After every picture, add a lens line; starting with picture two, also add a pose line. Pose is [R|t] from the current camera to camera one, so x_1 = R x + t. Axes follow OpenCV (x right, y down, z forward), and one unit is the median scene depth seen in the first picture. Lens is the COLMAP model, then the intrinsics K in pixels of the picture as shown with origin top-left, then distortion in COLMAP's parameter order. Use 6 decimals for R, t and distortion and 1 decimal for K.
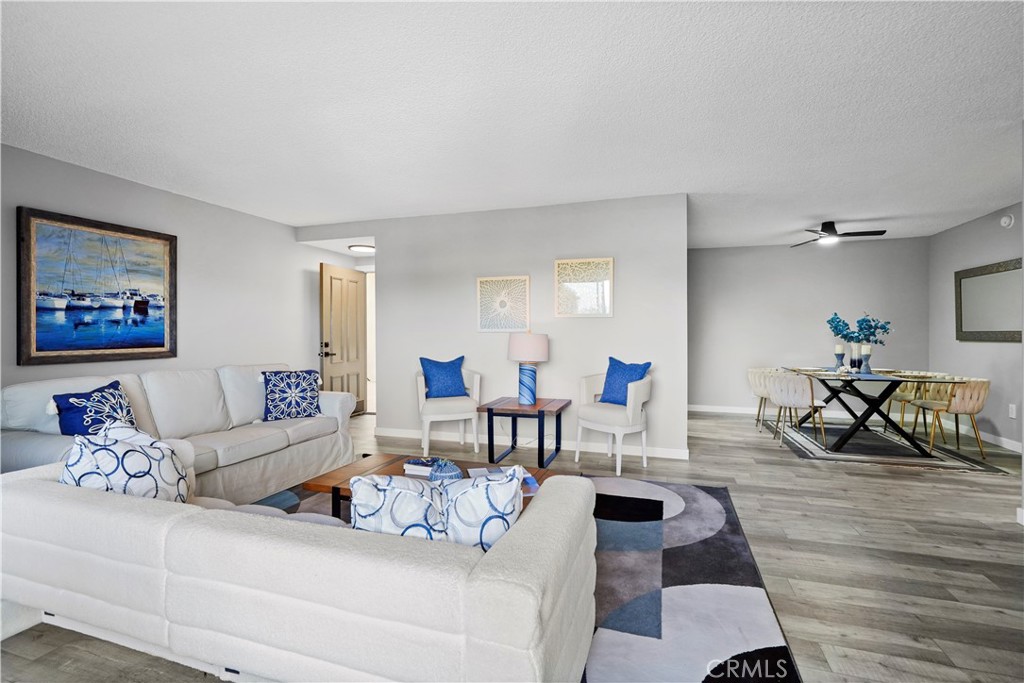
lens RADIAL K [[477.0, 0, 508.4], [0, 477.0, 332.1], [0, 0, 1]] dist [-0.000906, -0.000236]
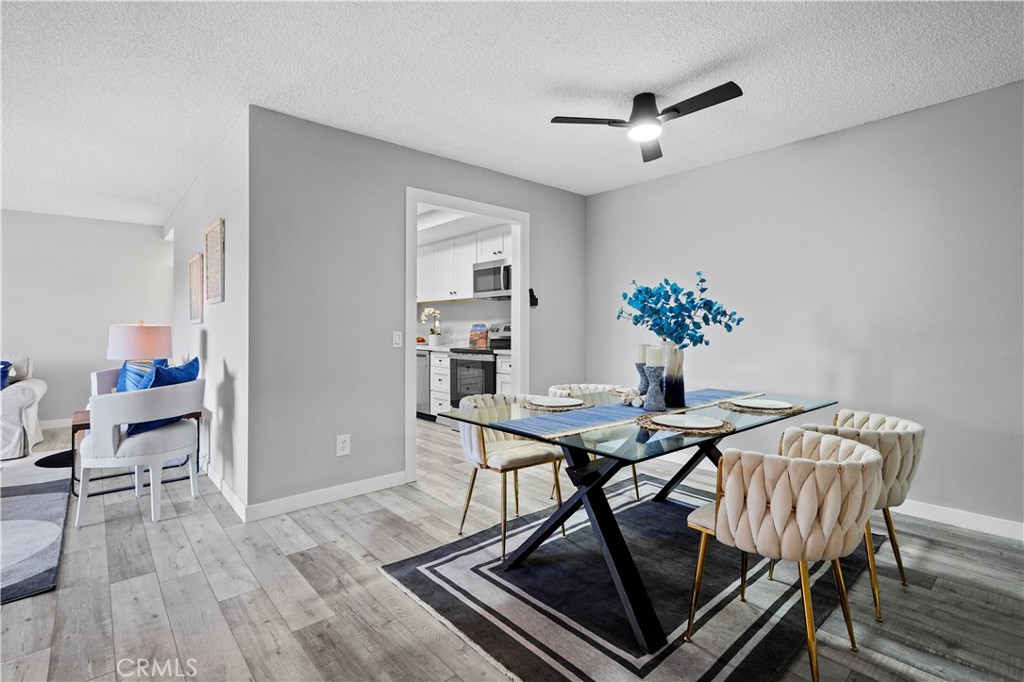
lens RADIAL K [[477.0, 0, 508.4], [0, 477.0, 331.6], [0, 0, 1]] dist [-0.000906, -0.000236]
pose [[0.860549, -0.002866, -0.509359, 0.827150], [0.003558, 0.999994, 0.000383, 0.011517], [0.509355, -0.002142, 0.860554, 0.526858]]
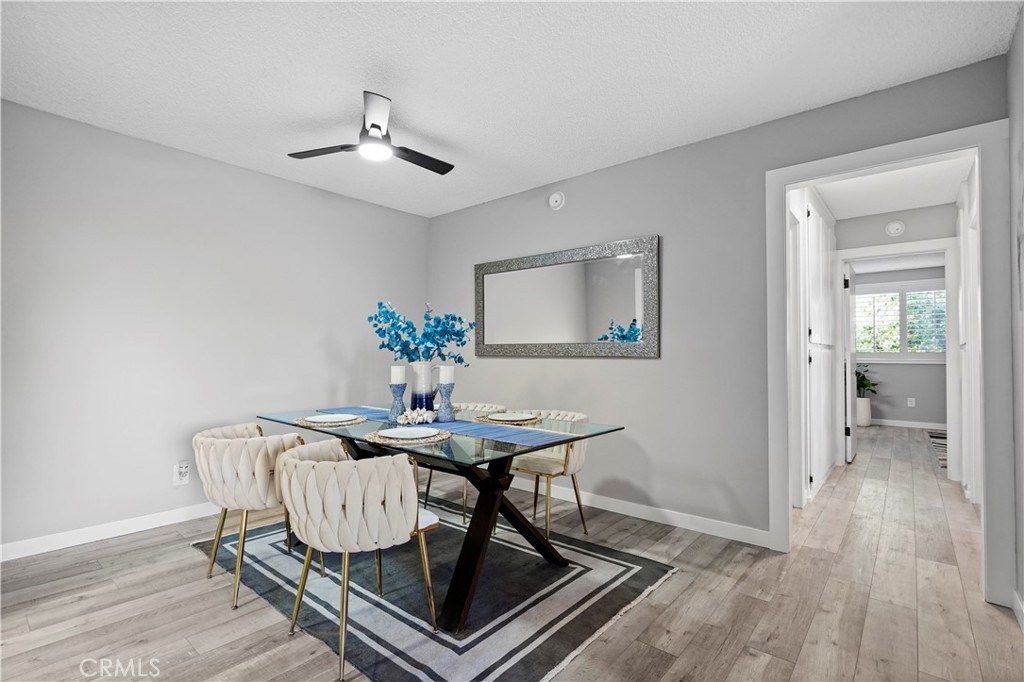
lens RADIAL K [[476.0, 0, 512.6], [0, 476.0, 346.3], [0, 0, 1]] dist [0.001019, 0.000041]
pose [[0.374181, 0.016297, 0.927212, 0.286568], [-0.003035, 0.999862, -0.016349, 0.014257], [-0.927351, 0.003303, 0.374179, 0.715867]]
